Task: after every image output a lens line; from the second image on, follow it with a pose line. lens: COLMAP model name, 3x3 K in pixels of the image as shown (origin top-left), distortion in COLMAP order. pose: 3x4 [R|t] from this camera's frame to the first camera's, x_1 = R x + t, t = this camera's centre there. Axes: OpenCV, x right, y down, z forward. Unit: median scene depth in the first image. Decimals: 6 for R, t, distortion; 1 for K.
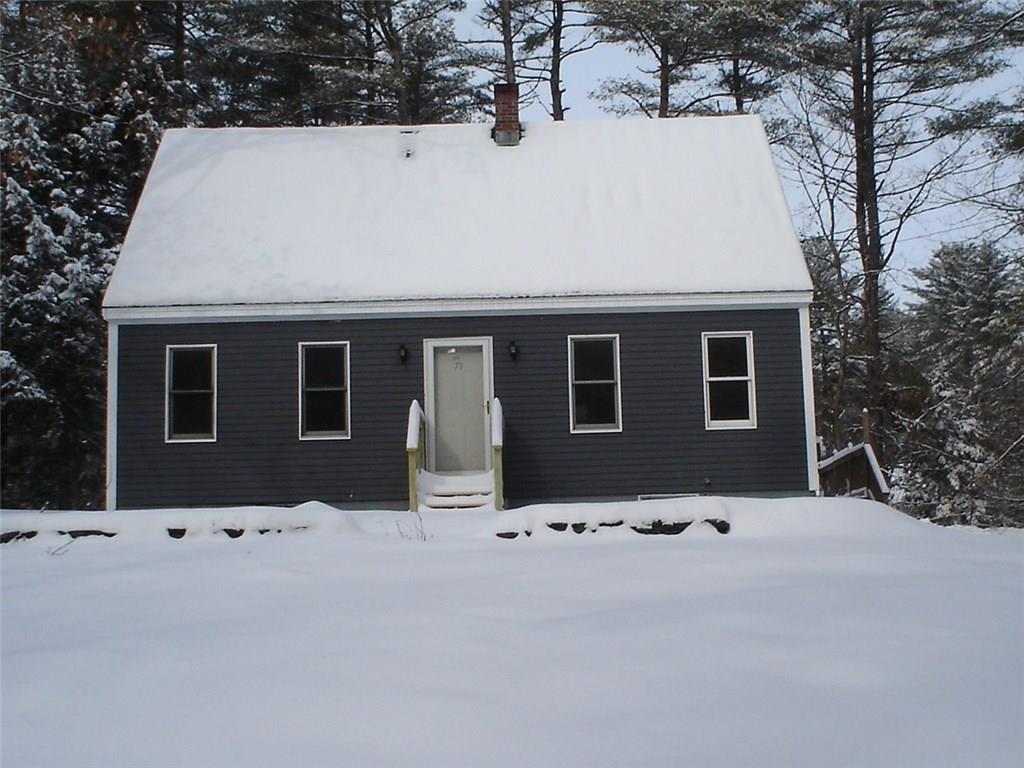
lens RADIAL K [[1183.6, 0, 512.0], [0, 1183.6, 384.0], [0, 0, 1]] dist [-0.076792, 0.014159]
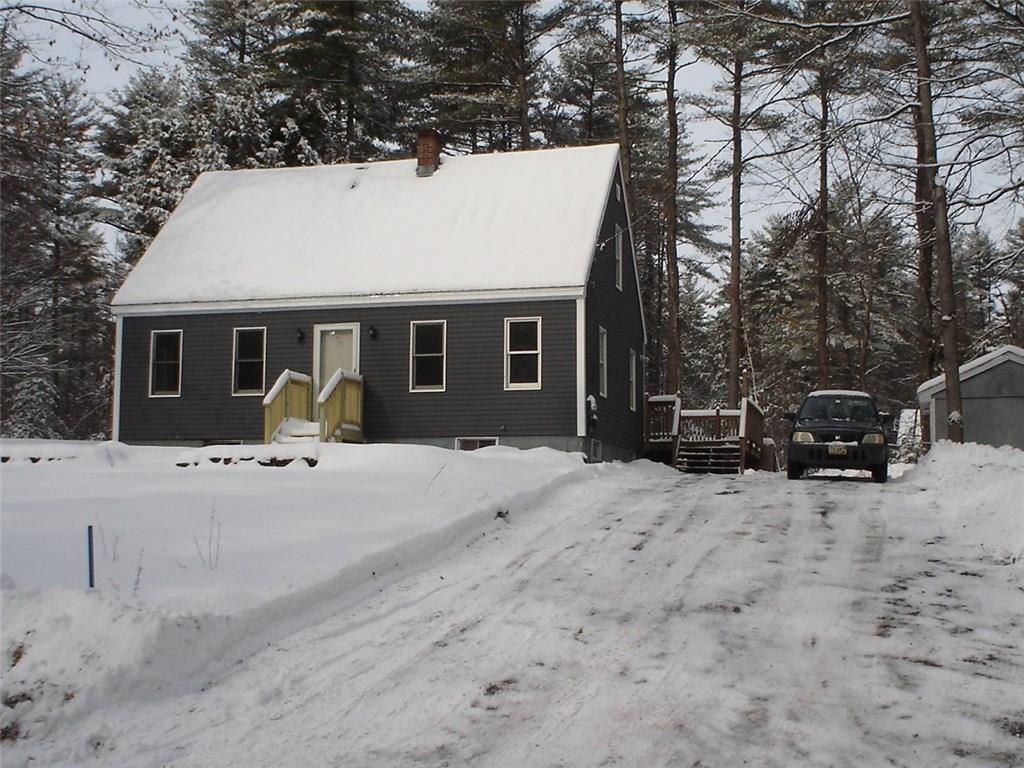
lens RADIAL K [[970.2, 0, 512.0], [0, 970.2, 384.0], [0, 0, 1]] dist [-0.086591, 0.006425]
pose [[0.982232, 0.002414, -0.187654, 0.375915], [0.006677, 0.998835, 0.047800, -0.021091], [0.187551, -0.048204, 0.981071, -0.092436]]
